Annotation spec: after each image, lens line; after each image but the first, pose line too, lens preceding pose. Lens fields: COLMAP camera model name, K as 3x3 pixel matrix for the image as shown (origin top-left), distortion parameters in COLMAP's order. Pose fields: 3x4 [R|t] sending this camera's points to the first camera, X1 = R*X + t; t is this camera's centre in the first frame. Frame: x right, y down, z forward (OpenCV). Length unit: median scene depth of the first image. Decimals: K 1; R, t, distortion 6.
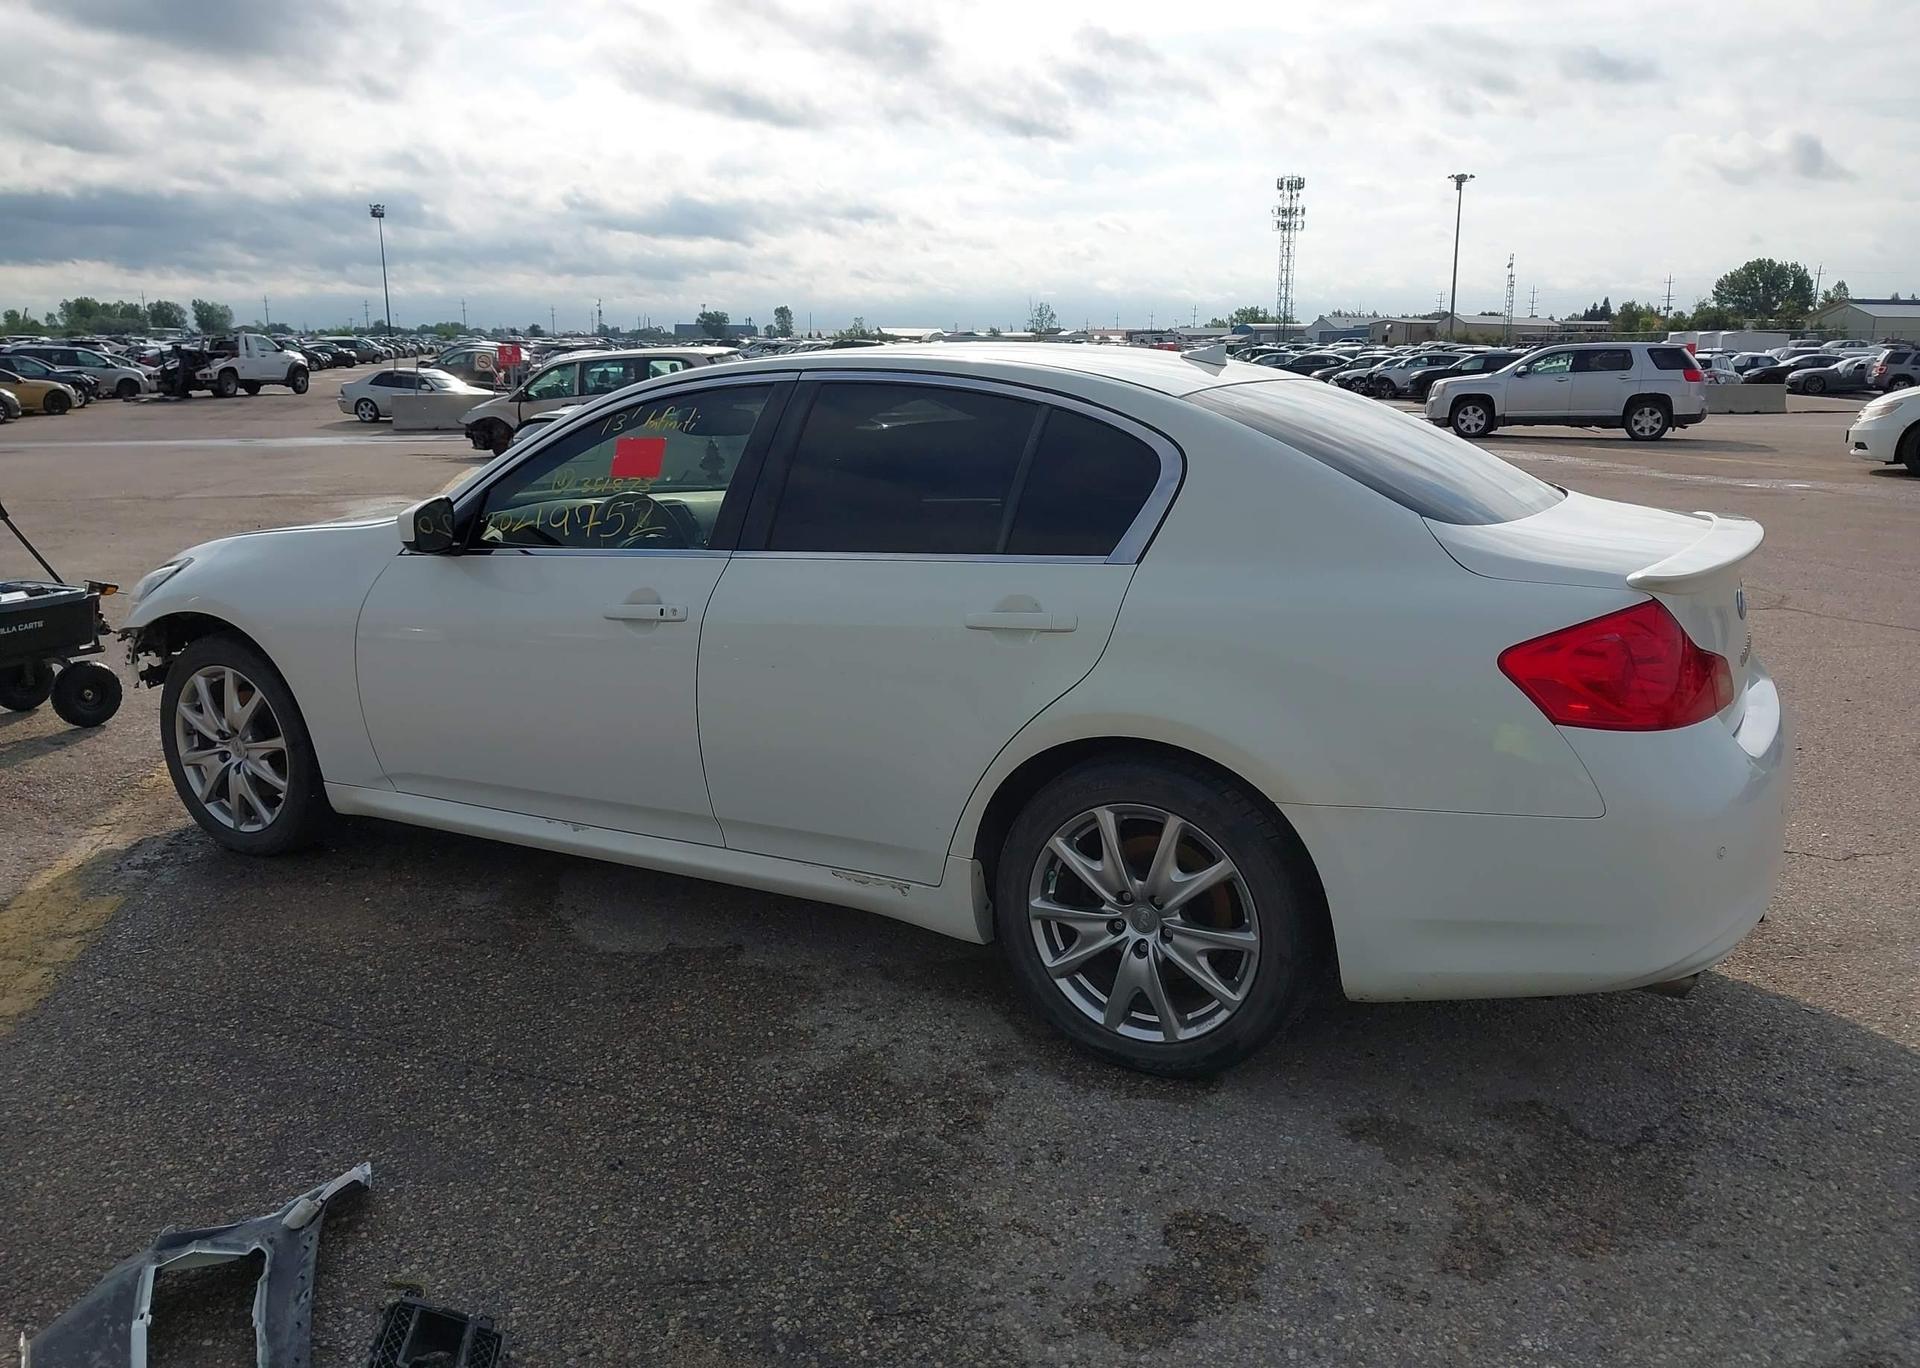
lens RADIAL K [[1533.3, 0, 949.9], [0, 1533.3, 679.4], [0, 0, 1]] dist [0.021526, -0.032282]
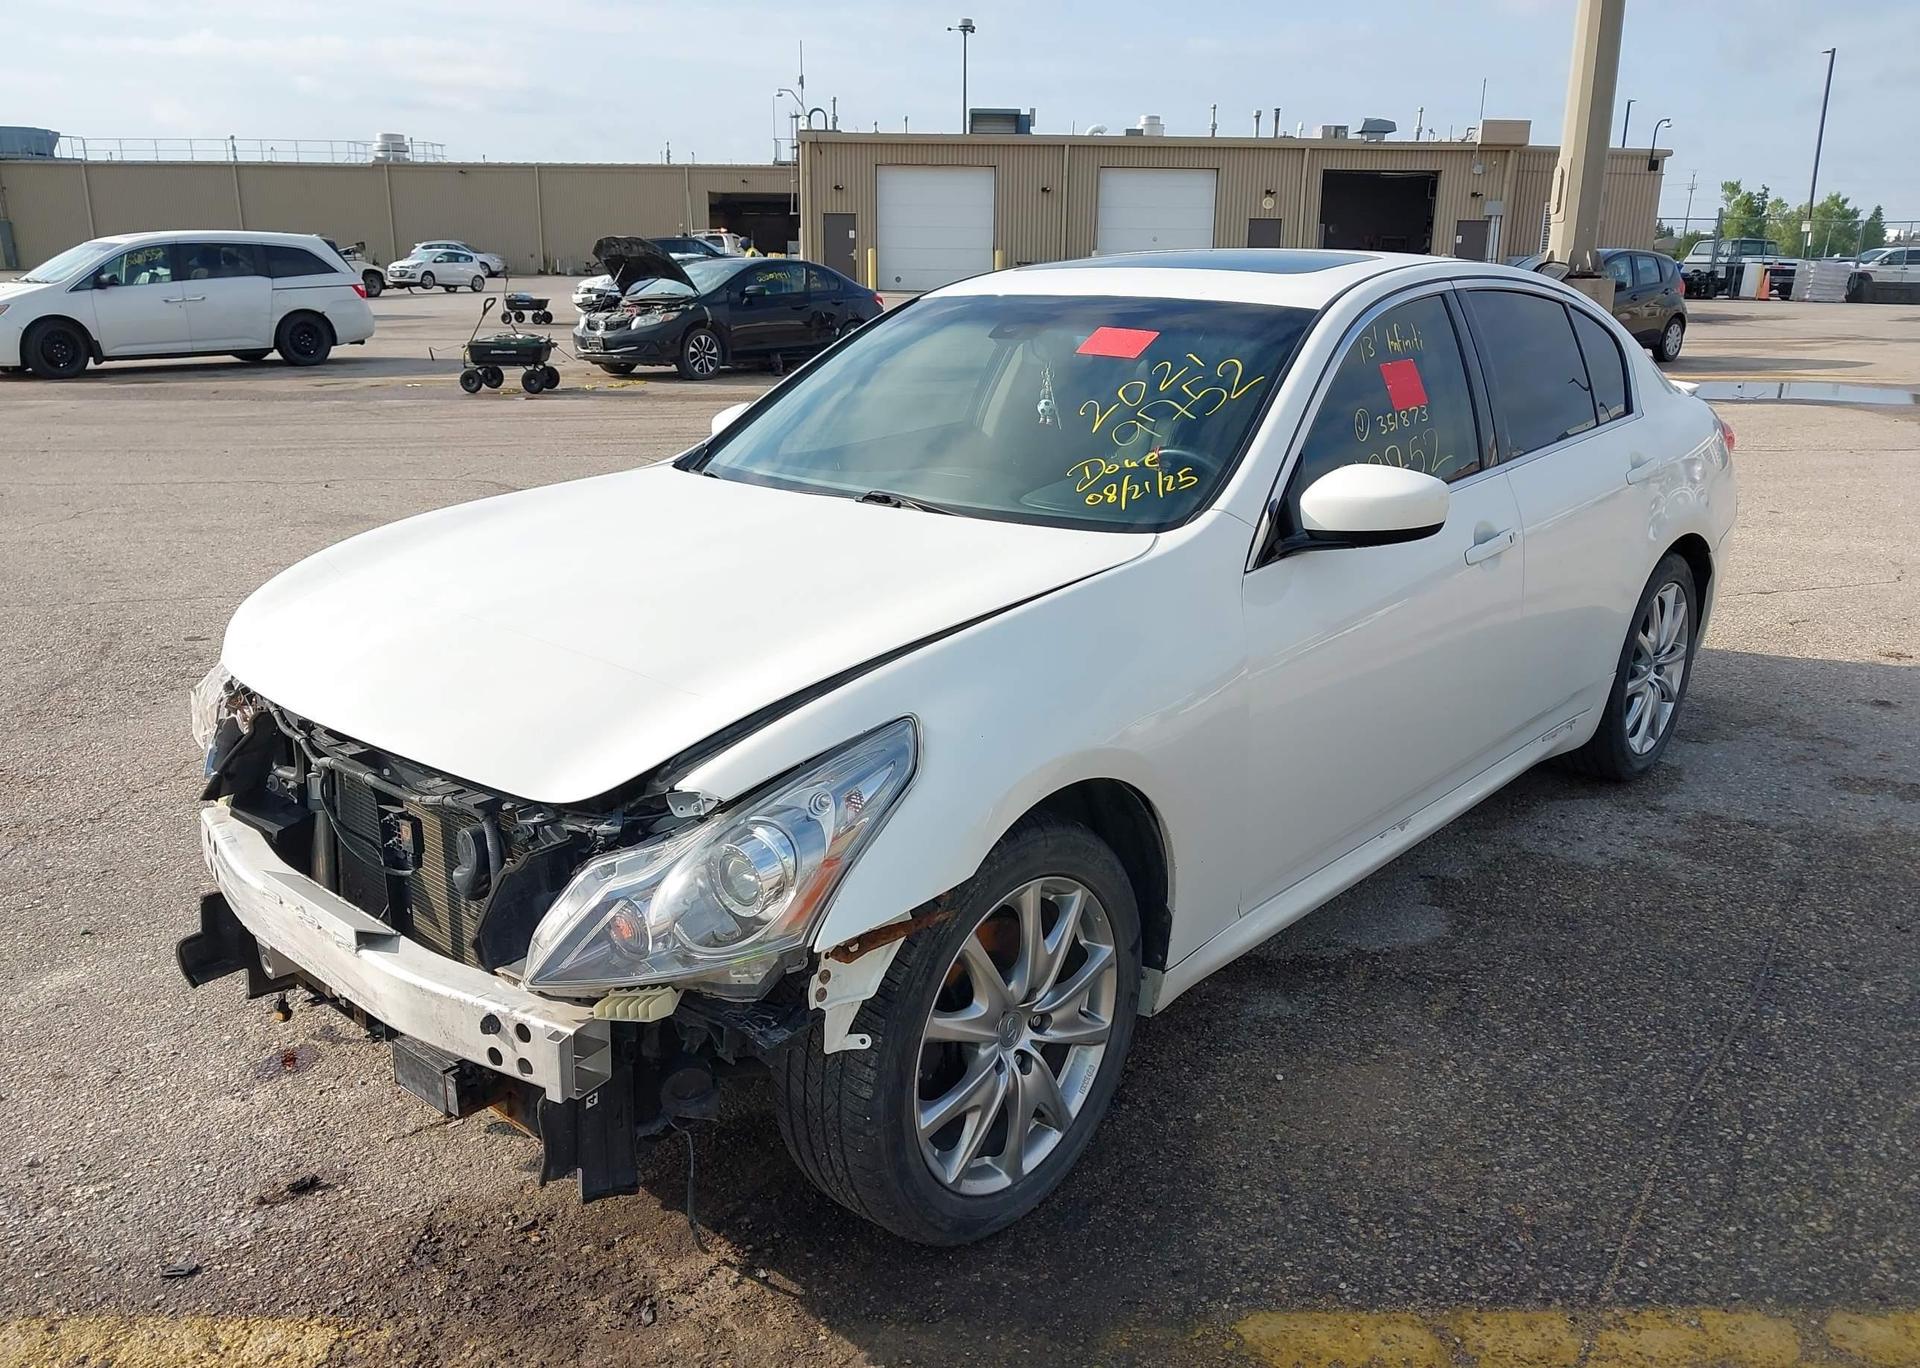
lens RADIAL K [[1533.3, 0, 963.9], [0, 1533.3, 686.3], [0, 0, 1]] dist [0.021526, -0.032282]
pose [[0.196993, -0.264029, 0.944183, -0.955952], [0.199789, 0.953657, 0.224995, -0.193296], [-0.959832, 0.144315, 0.240614, 0.902061]]
